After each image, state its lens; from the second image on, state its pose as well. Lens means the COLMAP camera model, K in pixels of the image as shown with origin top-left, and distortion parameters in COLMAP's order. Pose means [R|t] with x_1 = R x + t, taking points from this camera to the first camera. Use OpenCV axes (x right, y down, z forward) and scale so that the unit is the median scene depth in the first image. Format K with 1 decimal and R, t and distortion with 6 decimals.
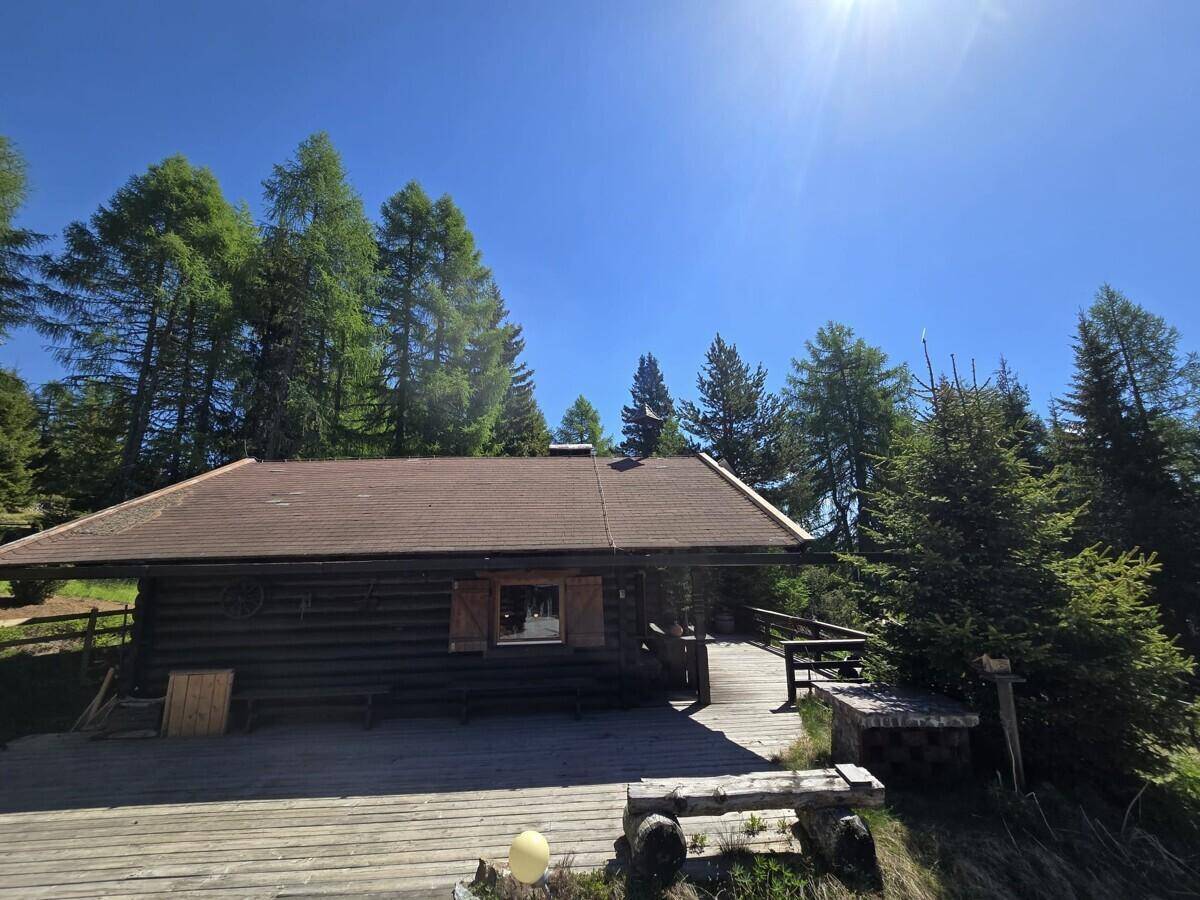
lens RADIAL K [[491.2, 0, 601.6], [0, 491.2, 451.1], [0, 0, 1]] dist [-0.001574, 0.000052]
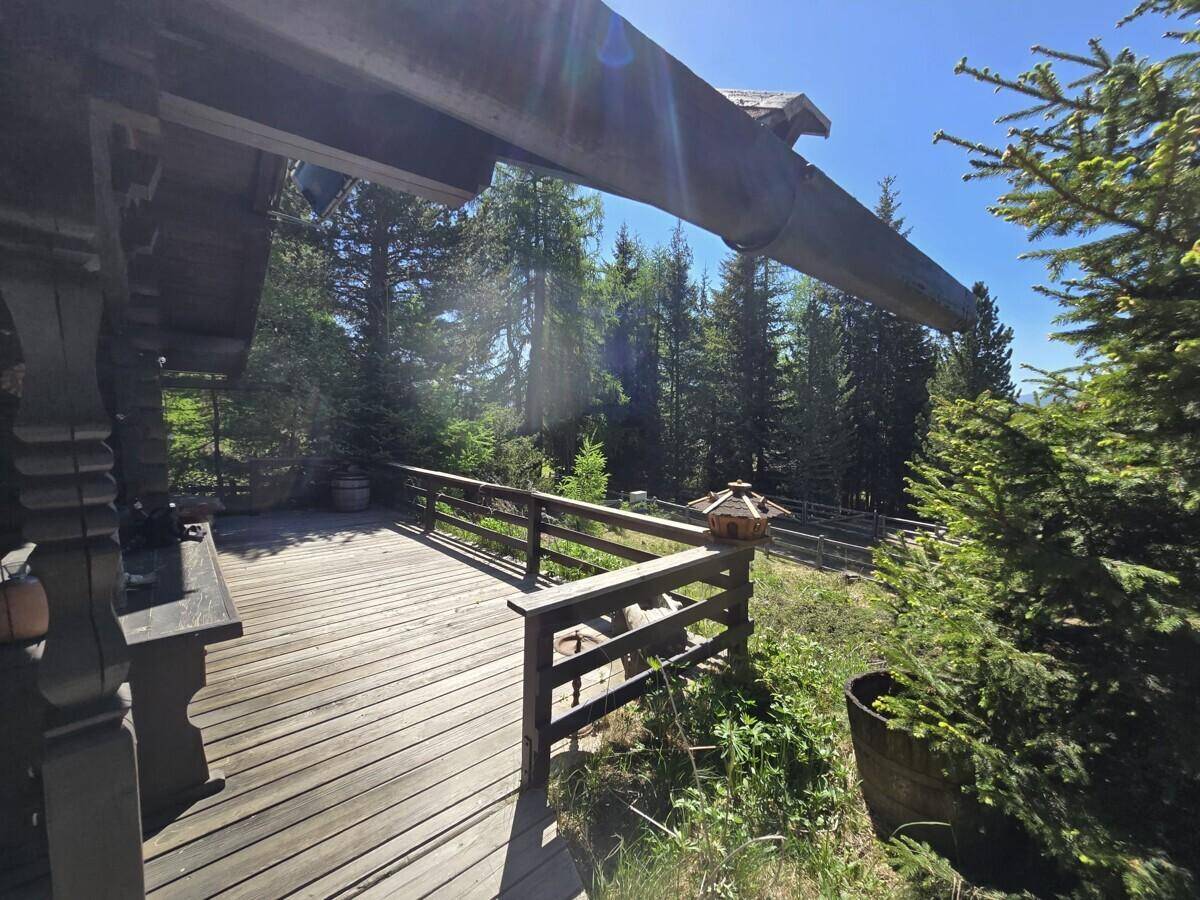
lens RADIAL K [[499.0, 0, 610.1], [0, 499.0, 450.2], [0, 0, 1]] dist [-0.003833, -0.000011]
pose [[0.774699, -0.015245, 0.632146, 0.121438], [-0.168323, 0.958667, 0.229401, 0.123493], [-0.609515, -0.284122, 0.740113, 0.413397]]
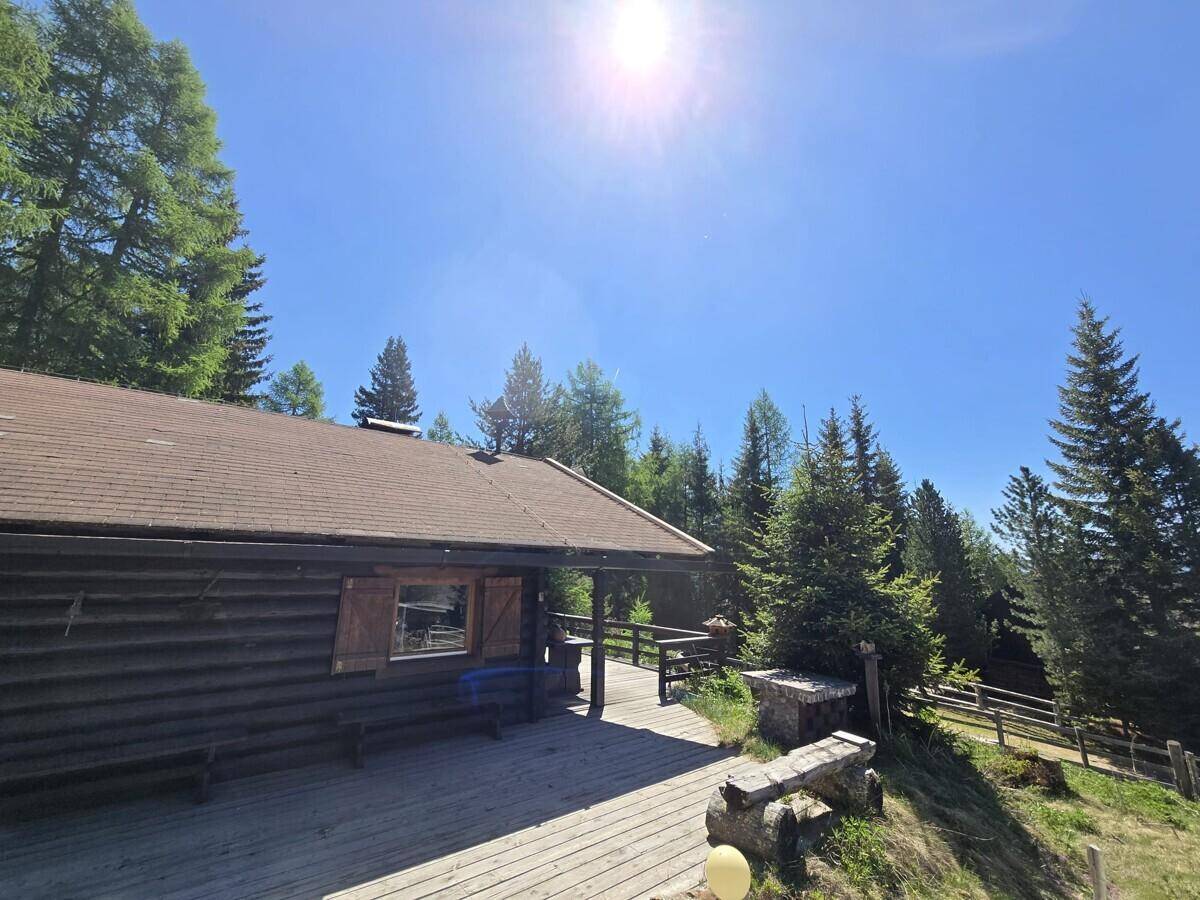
lens RADIAL K [[491.2, 0, 601.6], [0, 491.2, 451.1], [0, 0, 1]] dist [-0.001574, 0.000052]
pose [[0.818497, 0.171092, 0.548443, -0.220051], [-0.162729, 0.984574, -0.064290, 0.030342], [-0.550982, -0.036626, 0.833713, 0.085798]]
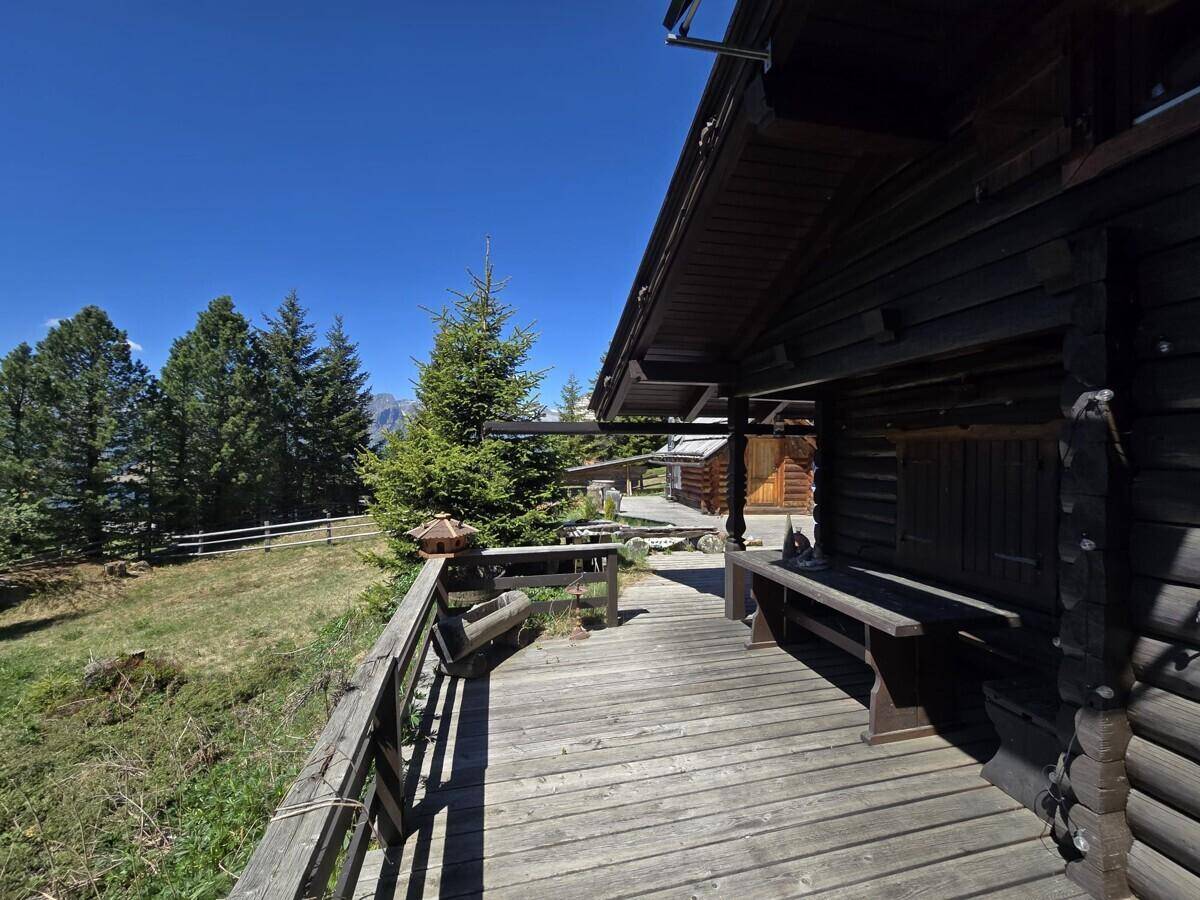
lens RADIAL K [[491.2, 0, 601.6], [0, 491.2, 451.1], [0, 0, 1]] dist [-0.001574, 0.000052]
pose [[-0.986745, 0.009933, -0.161975, 0.259532], [0.046363, 0.973779, -0.222723, 0.214646], [0.155515, -0.227280, -0.961332, 0.868006]]
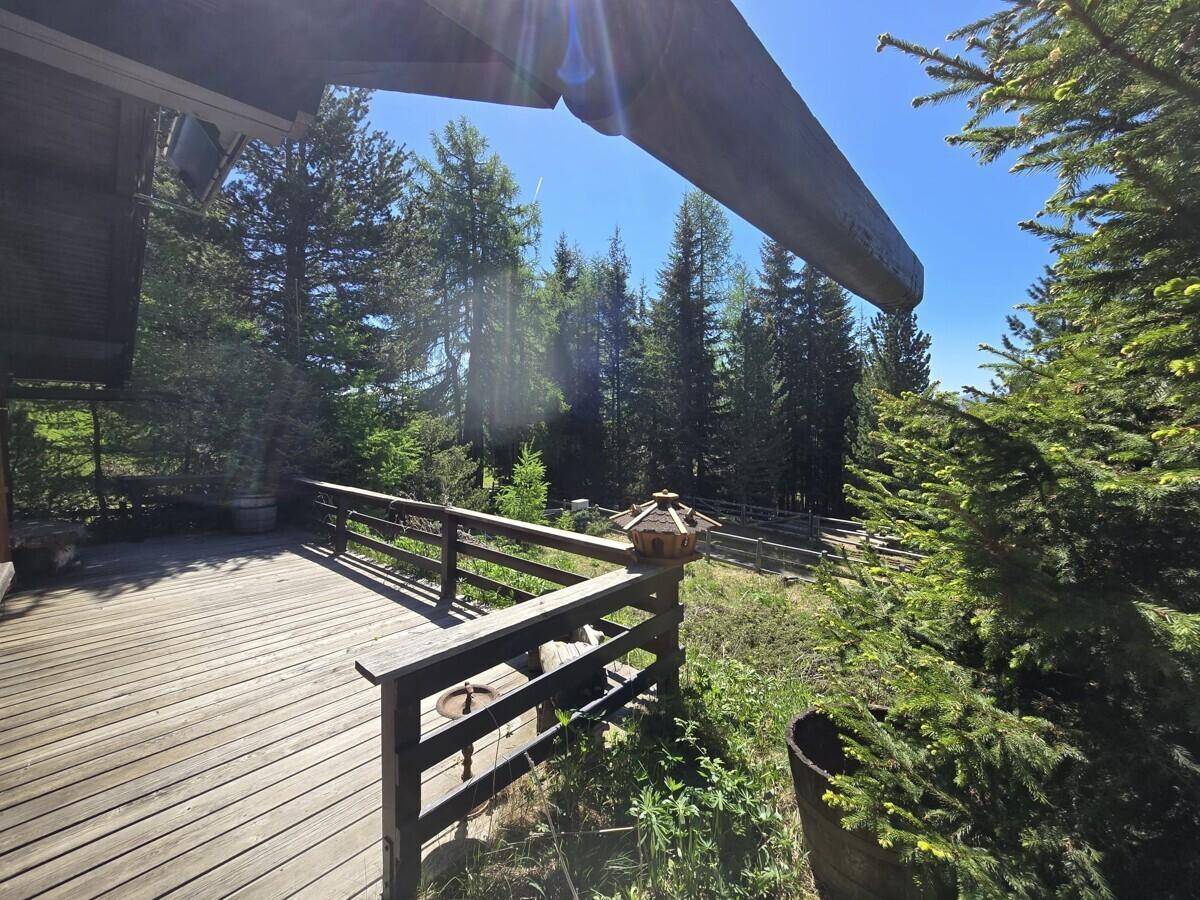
lens RADIAL K [[491.2, 0, 601.6], [0, 491.2, 451.1], [0, 0, 1]] dist [-0.001574, 0.000052]
pose [[0.713425, -0.022389, 0.700374, 0.153753], [-0.166792, 0.965338, 0.200758, 0.128052], [-0.680592, -0.260042, 0.684961, 0.427501]]
